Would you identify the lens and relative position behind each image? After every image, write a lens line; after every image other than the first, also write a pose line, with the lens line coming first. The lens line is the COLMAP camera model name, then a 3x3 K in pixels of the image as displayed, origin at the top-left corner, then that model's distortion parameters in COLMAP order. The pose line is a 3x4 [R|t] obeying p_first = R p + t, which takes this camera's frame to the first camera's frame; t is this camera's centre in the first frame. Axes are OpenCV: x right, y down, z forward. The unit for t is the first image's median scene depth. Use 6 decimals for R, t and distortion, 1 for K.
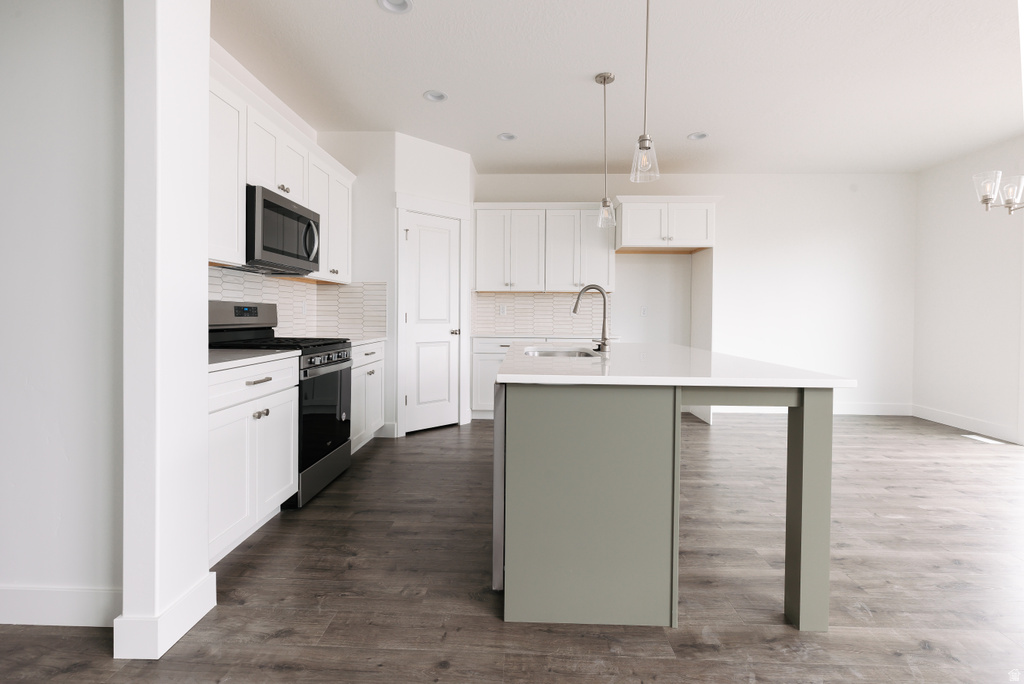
lens RADIAL K [[477.8, 0, 507.4], [0, 477.8, 316.7], [0, 0, 1]] dist [0.012157, -0.002187]
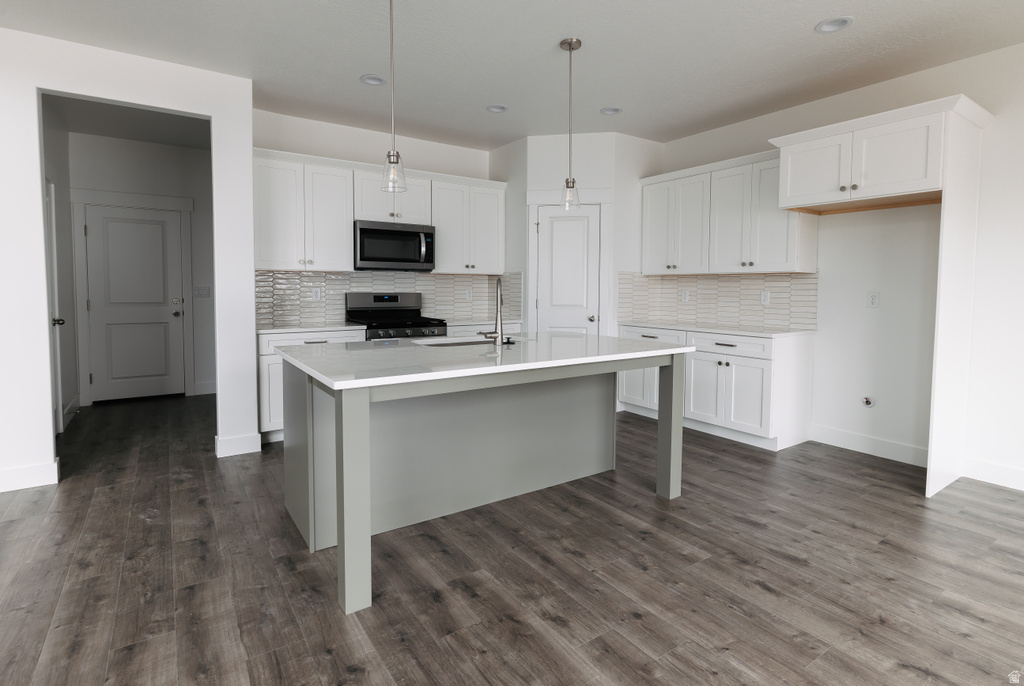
lens RADIAL K [[502.8, 0, 501.6], [0, 502.8, 318.1], [0, 0, 1]] dist [-0.010220, 0.000170]
pose [[0.581115, 0.044504, -0.812604, 0.915874], [-0.005826, 0.998706, 0.050530, -0.030846], [0.813801, -0.024629, 0.580622, 0.346356]]
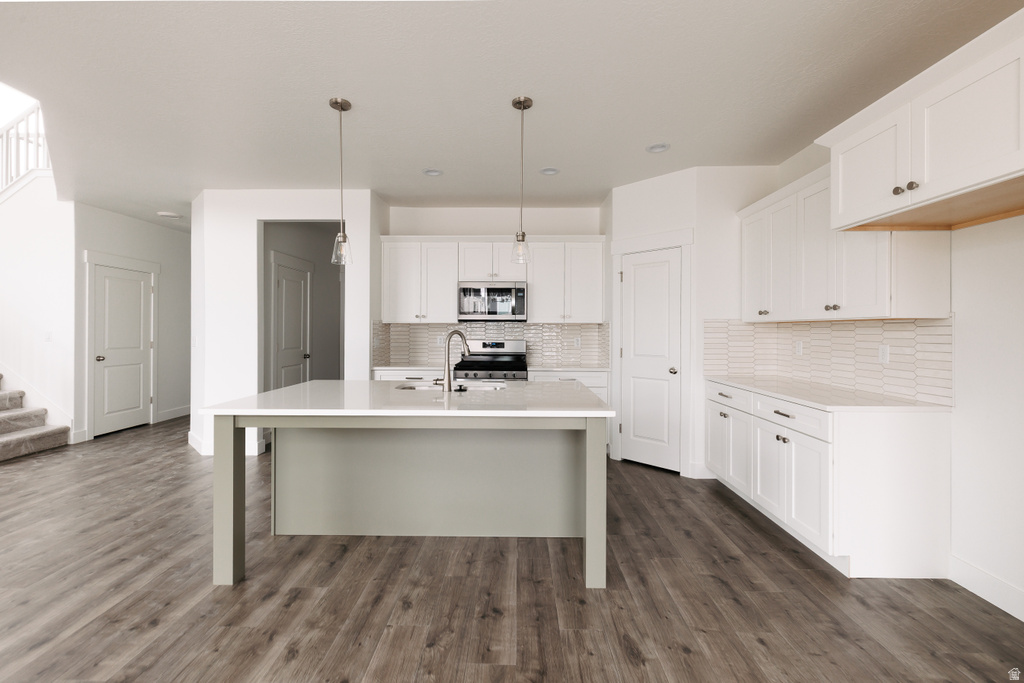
lens RADIAL K [[435.8, 0, 514.1], [0, 435.8, 333.6], [0, 0, 1]] dist [-0.003239, 0.001253]
pose [[0.021686, -0.000417, -0.999765, 1.042672], [-0.010299, 0.999947, -0.000641, -0.051735], [0.999712, 0.010311, 0.021680, 0.980484]]
